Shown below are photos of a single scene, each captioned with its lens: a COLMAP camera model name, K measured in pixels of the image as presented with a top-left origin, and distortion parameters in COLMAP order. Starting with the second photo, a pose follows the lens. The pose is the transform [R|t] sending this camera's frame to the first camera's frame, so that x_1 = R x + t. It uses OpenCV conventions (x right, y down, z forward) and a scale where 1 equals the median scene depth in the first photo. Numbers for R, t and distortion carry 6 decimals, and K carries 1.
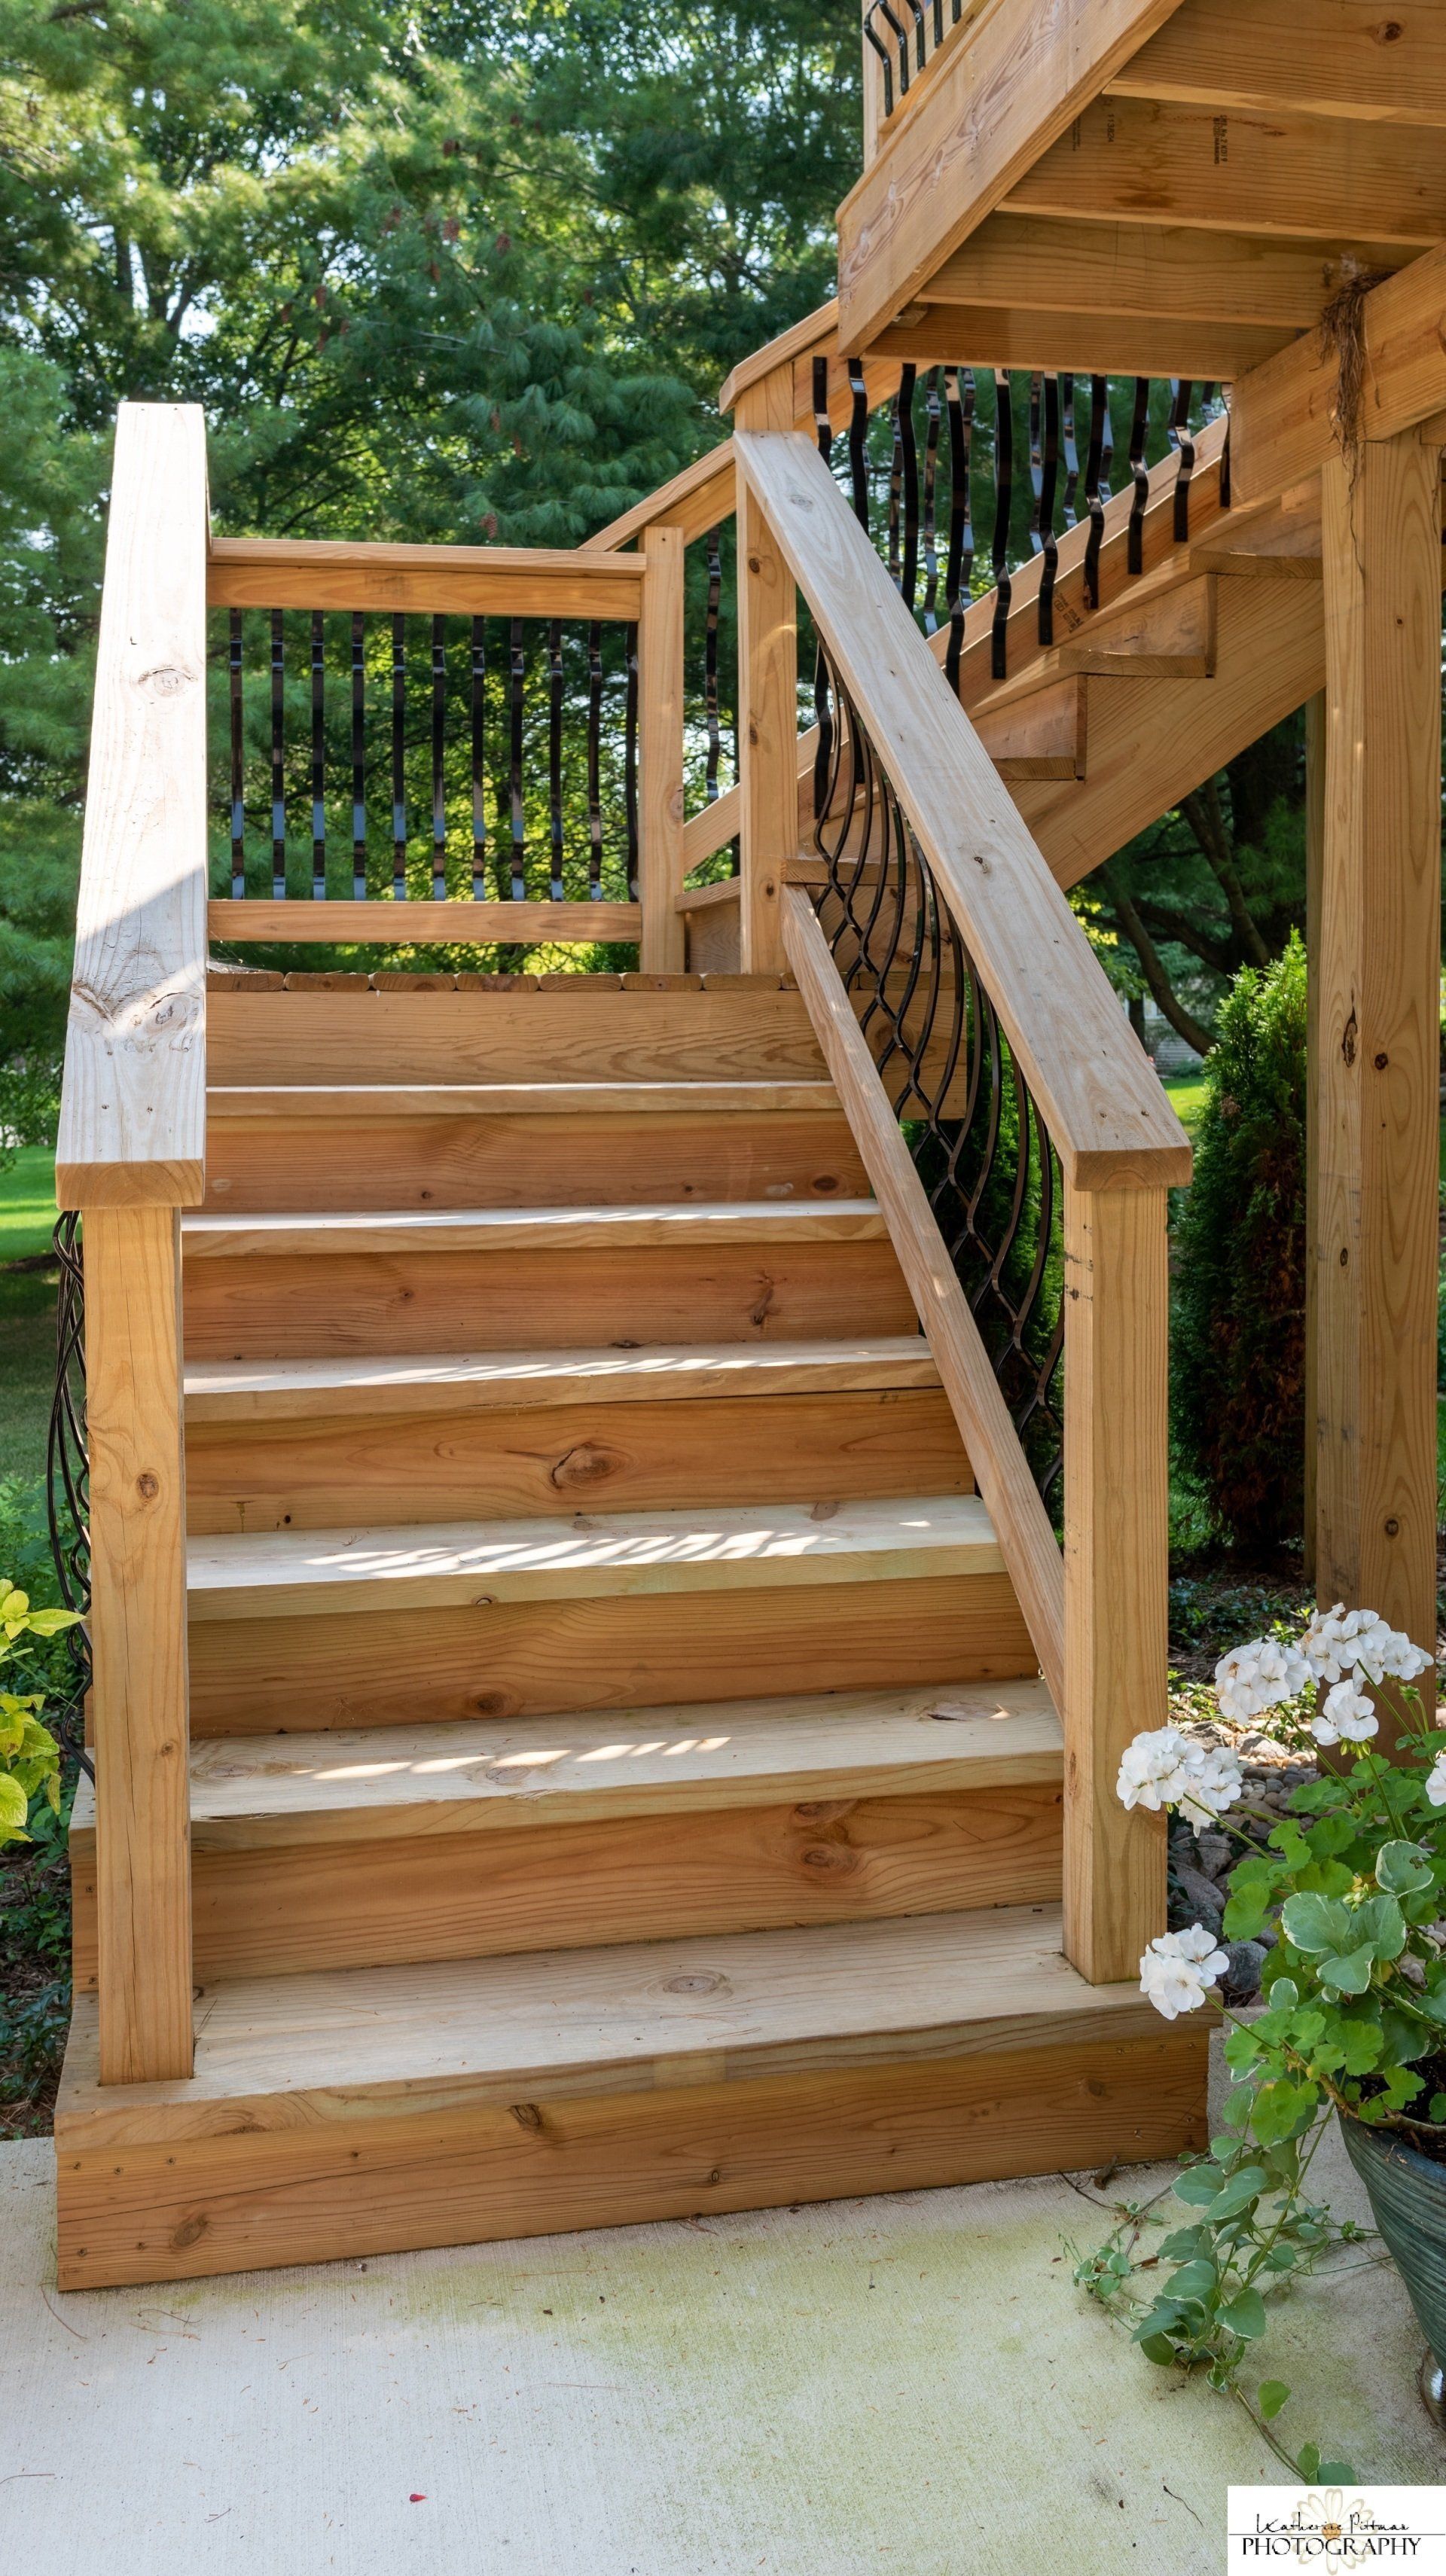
lens RADIAL K [[2172.8, 0, 723.4], [0, 2172.8, 1080.7], [0, 0, 1]] dist [-0.008829, -0.012726]
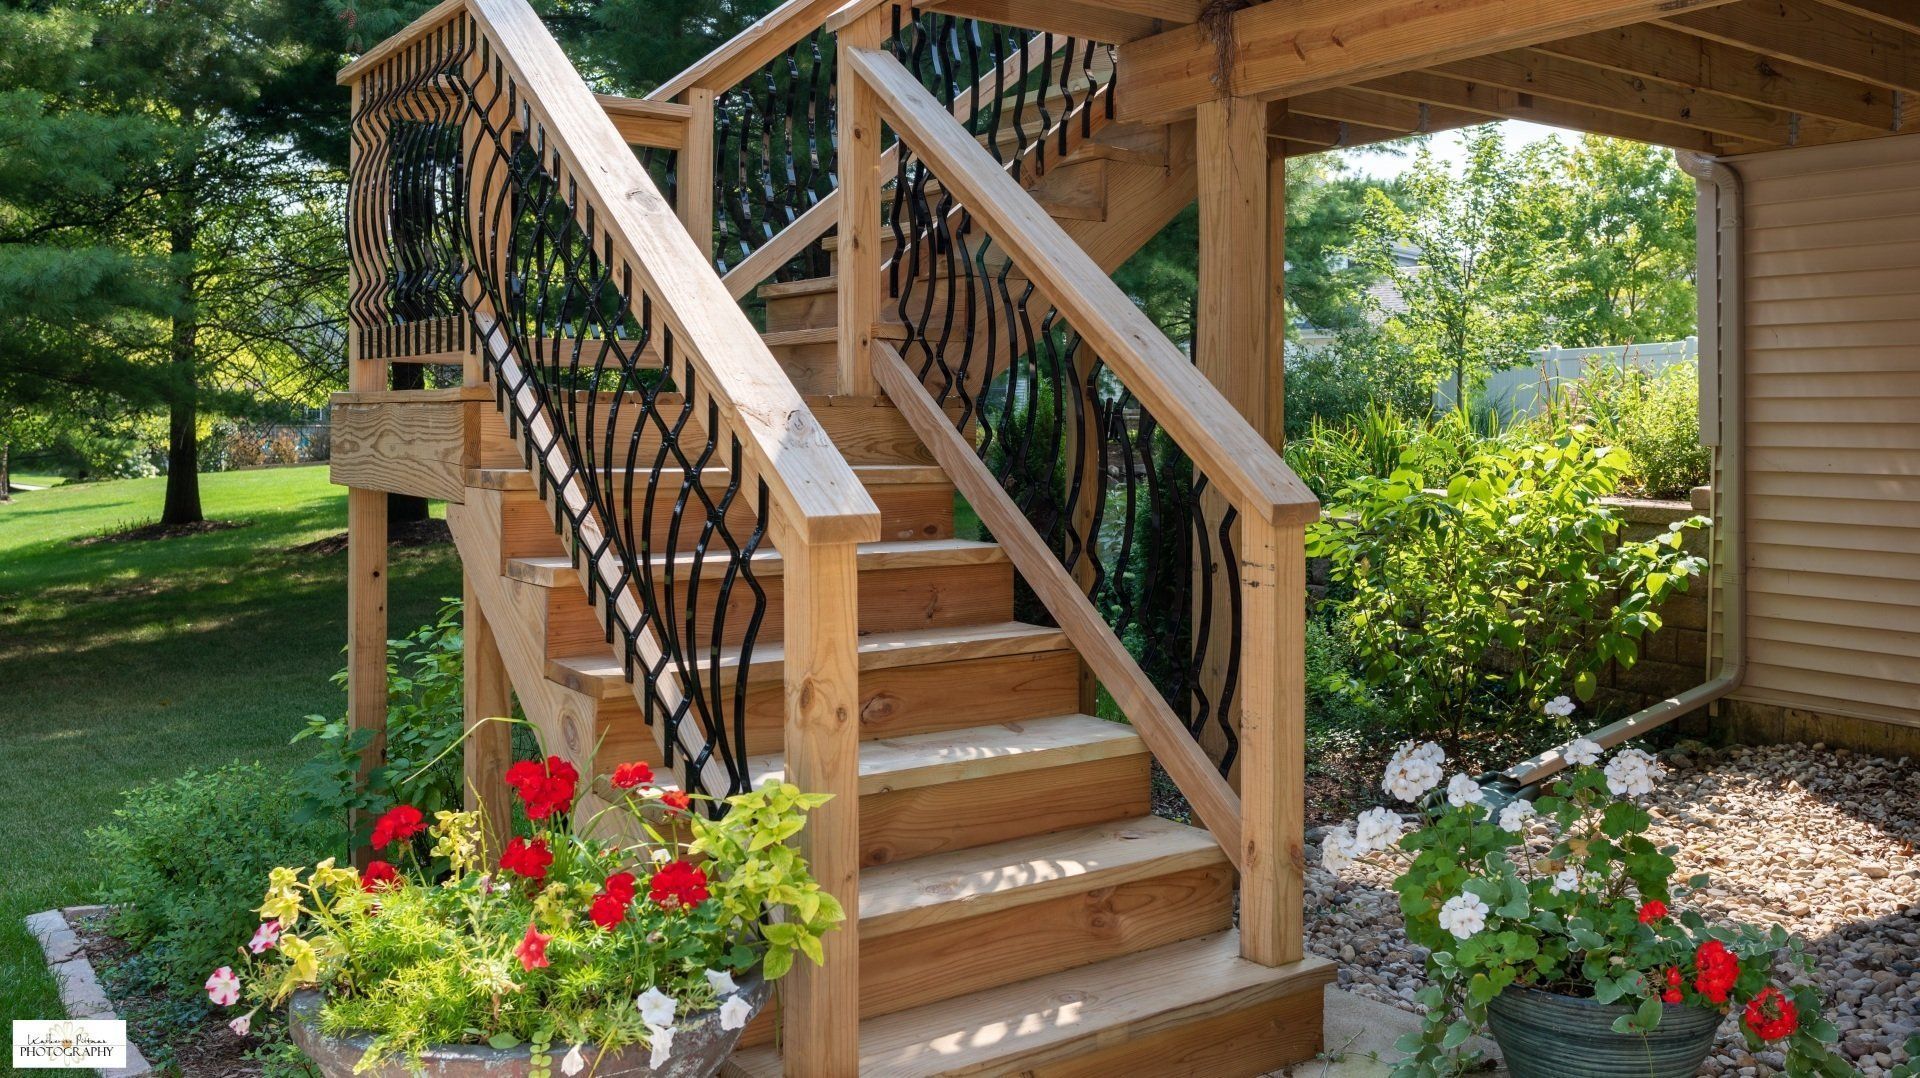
lens RADIAL K [[1604.9, 0, 960.2], [0, 1604.9, 430.0], [0, 0, 1]] dist [-0.010618, -0.004238]
pose [[0.920317, 0.008116, 0.391088, -0.546619], [0.000212, 0.999774, -0.021247, -0.000836], [-0.391172, 0.019637, 0.920108, -0.120817]]
